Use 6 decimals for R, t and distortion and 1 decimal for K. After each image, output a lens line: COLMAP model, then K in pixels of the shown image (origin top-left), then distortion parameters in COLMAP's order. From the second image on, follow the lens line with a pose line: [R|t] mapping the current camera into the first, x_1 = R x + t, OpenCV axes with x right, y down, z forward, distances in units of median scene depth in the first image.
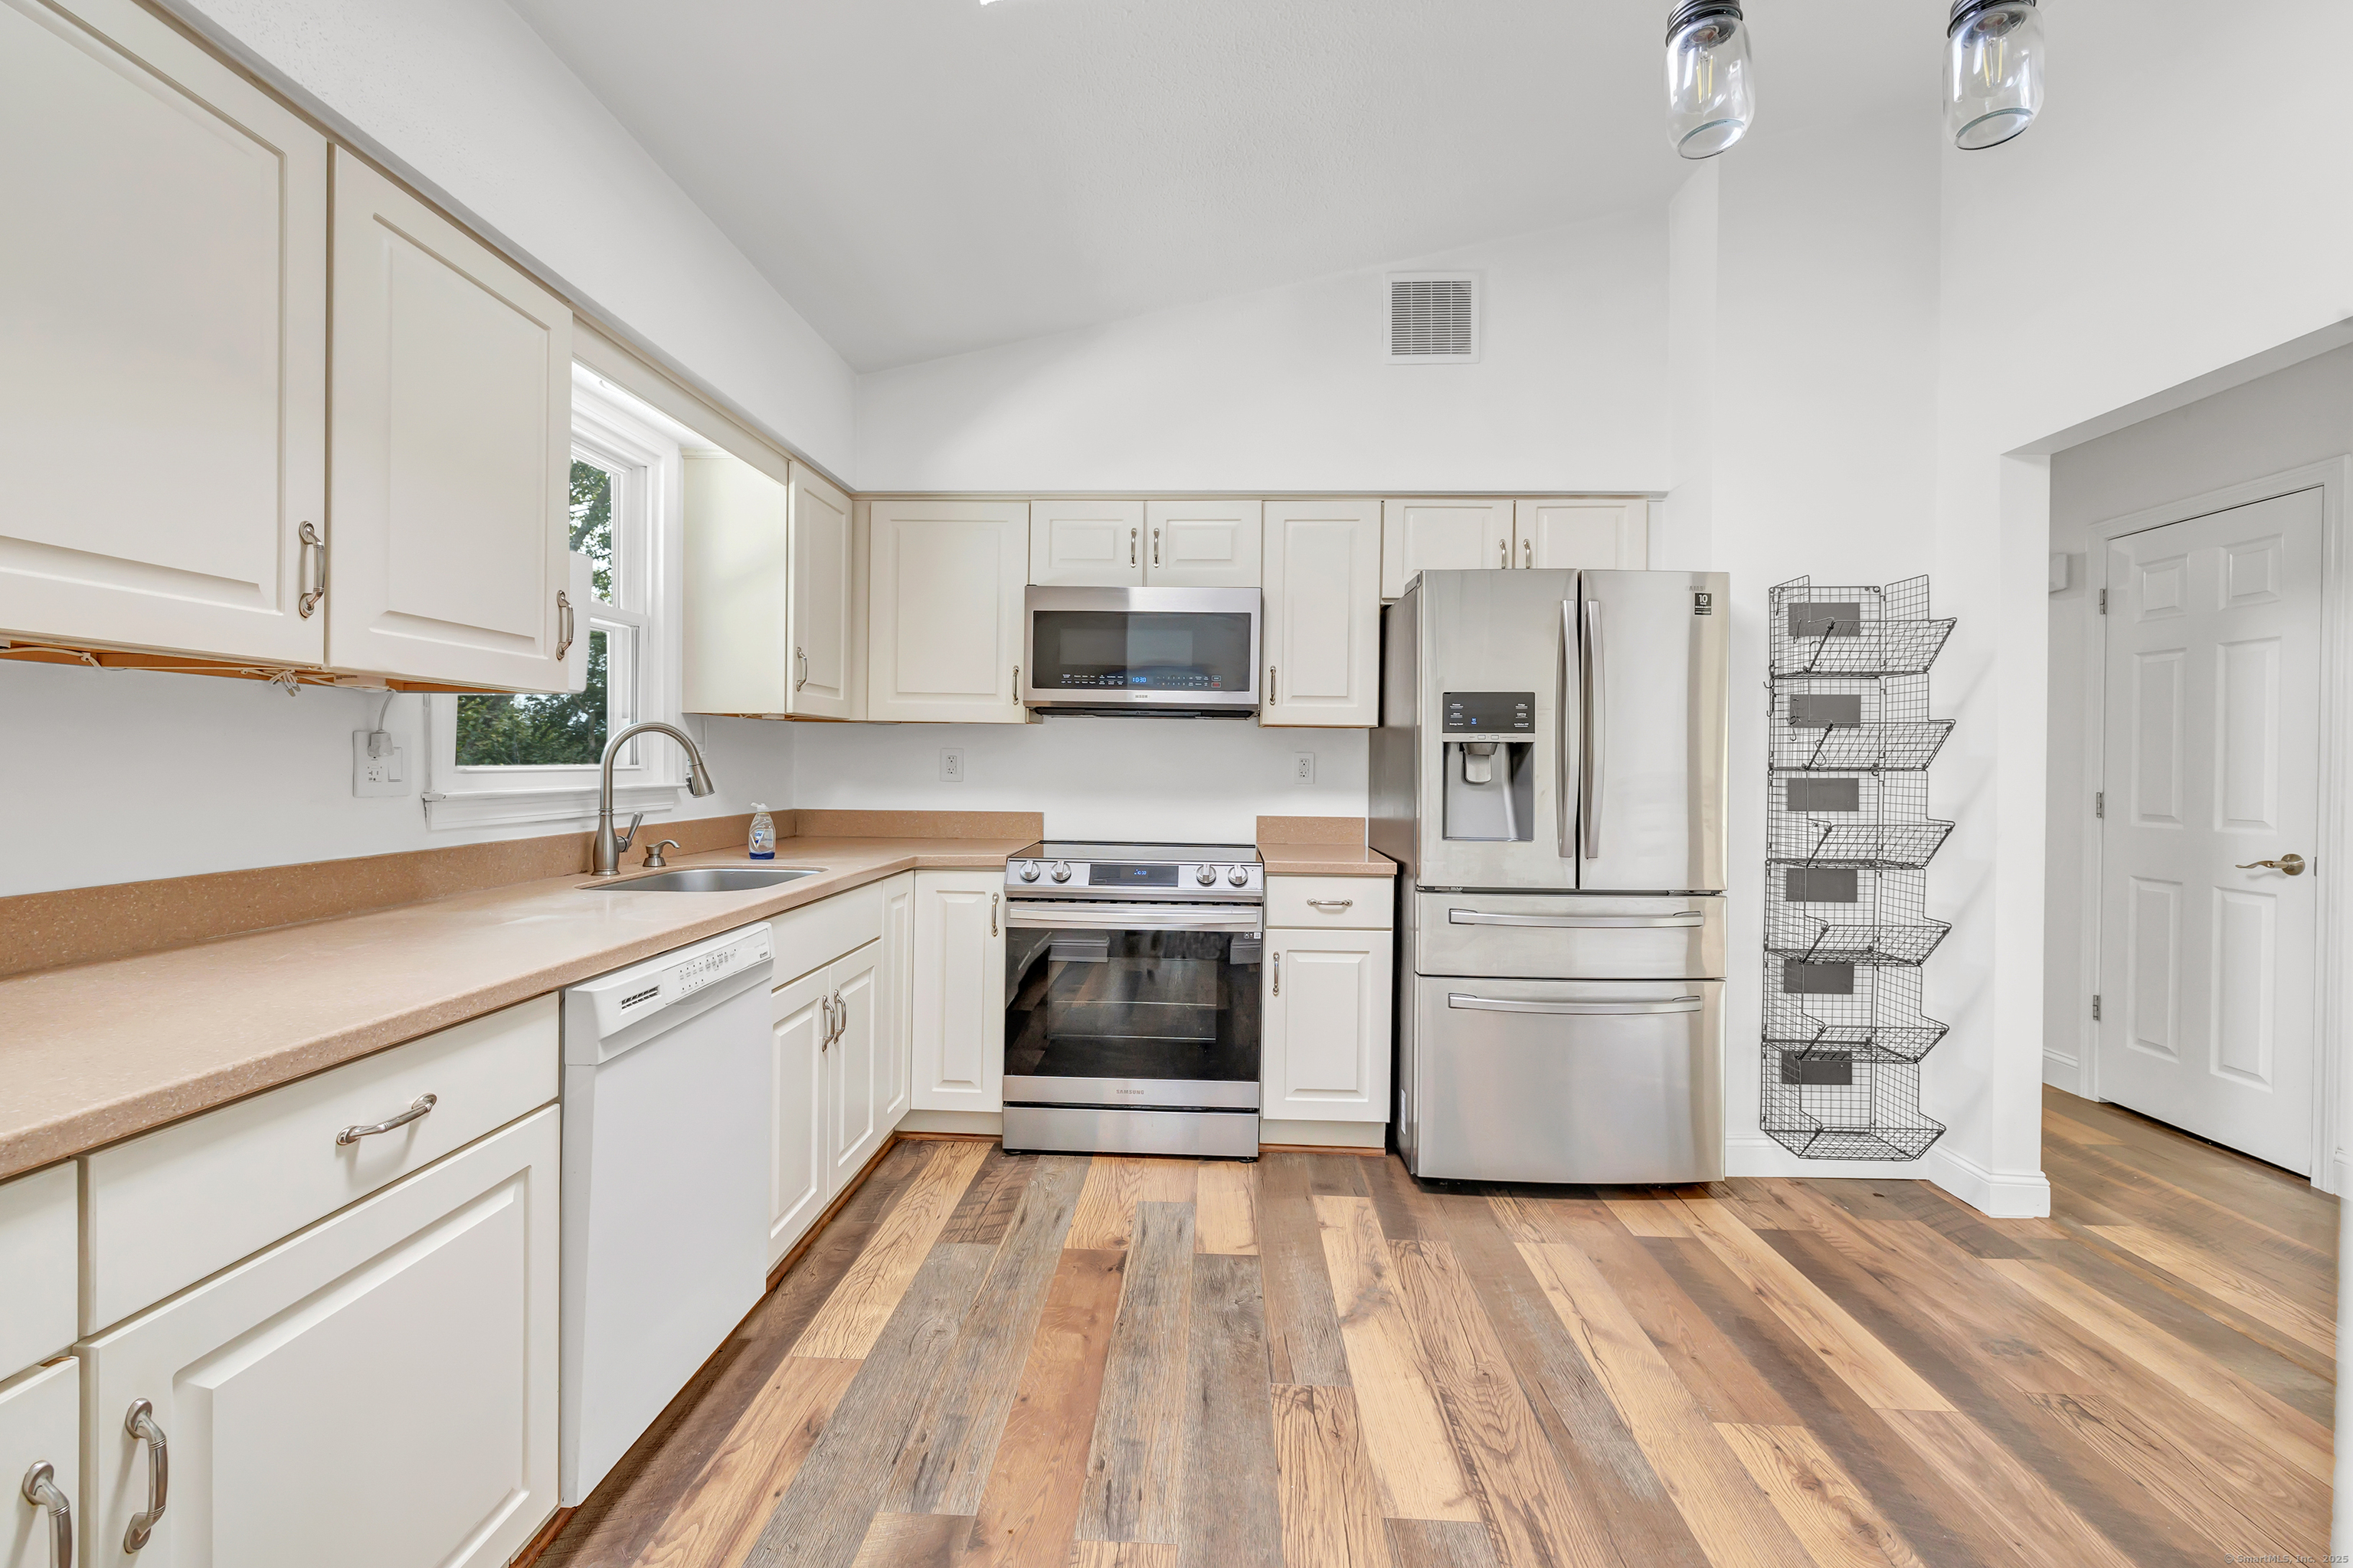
lens RADIAL K [[1038.8, 0, 1180.0], [0, 1038.8, 759.5], [0, 0, 1]] dist [0.009020, 0.000375]
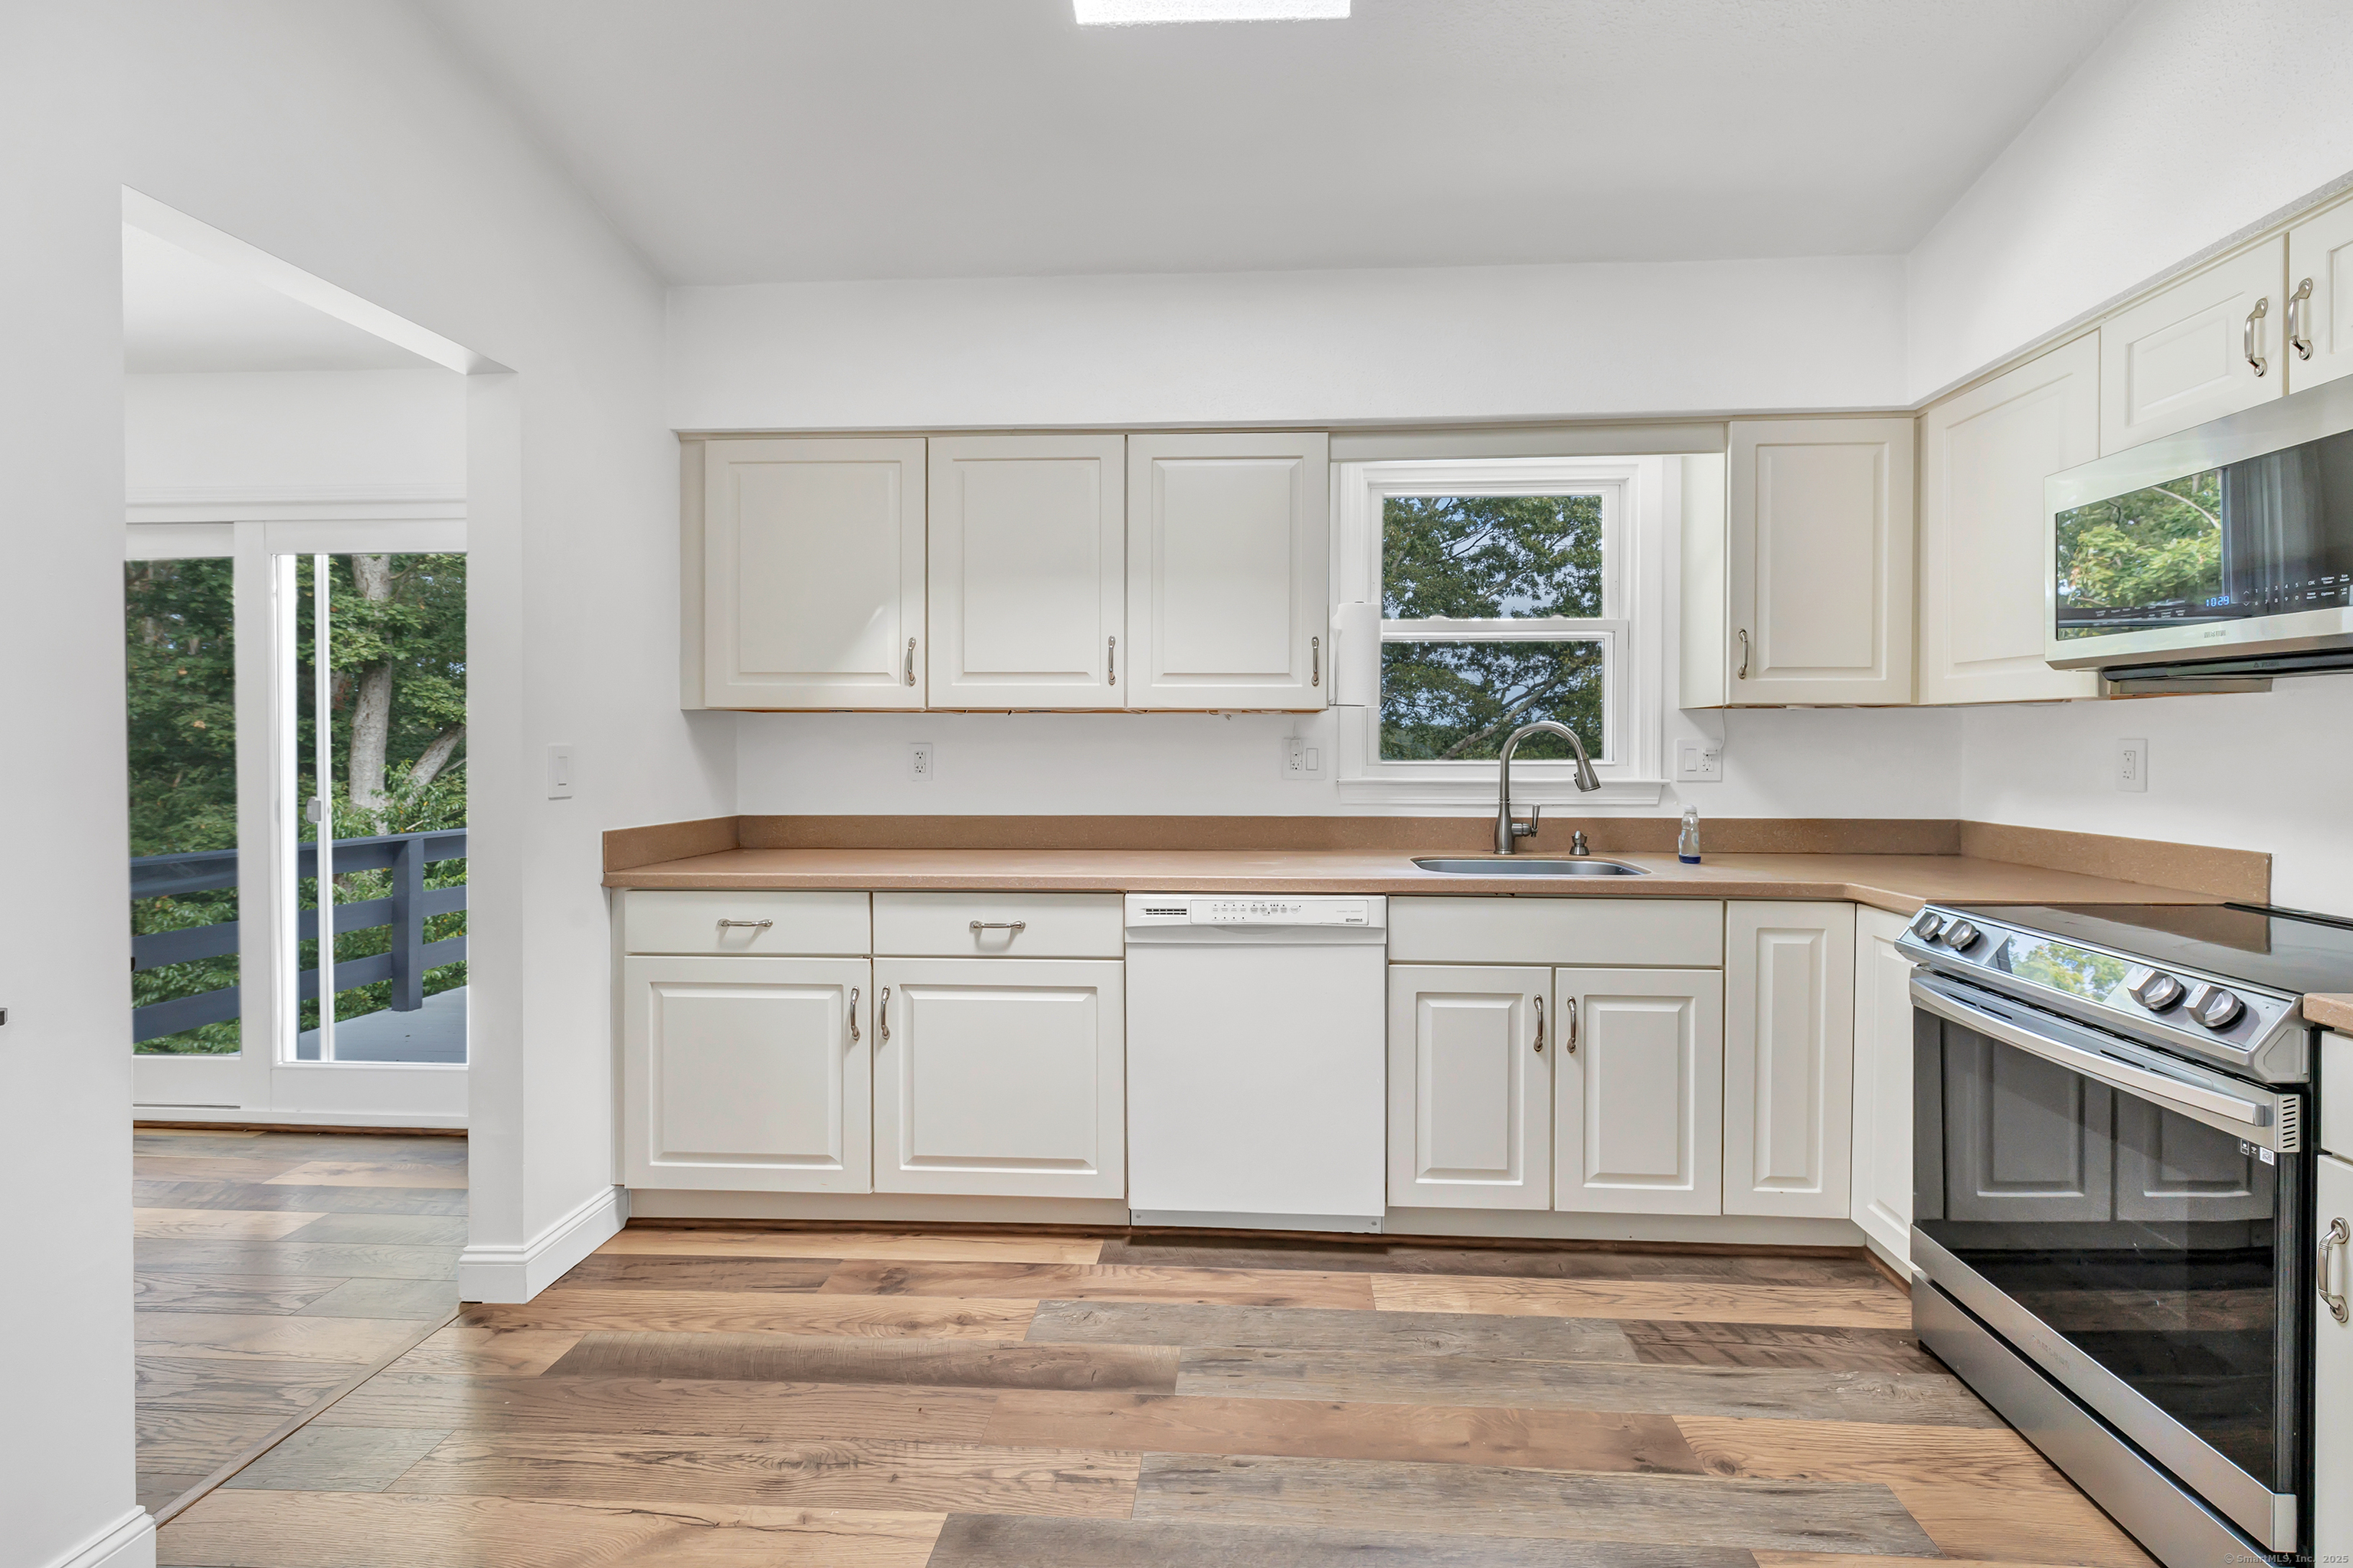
lens RADIAL K [[1022.0, 0, 1174.1], [0, 1022.0, 762.3], [0, 0, 1]] dist [0.001200, 0.000300]
pose [[-0.019196, 0.001356, -0.999815, 0.804784], [-0.000144, 0.999999, 0.001359, 0.005267], [0.999816, 0.000170, -0.019196, 0.855493]]
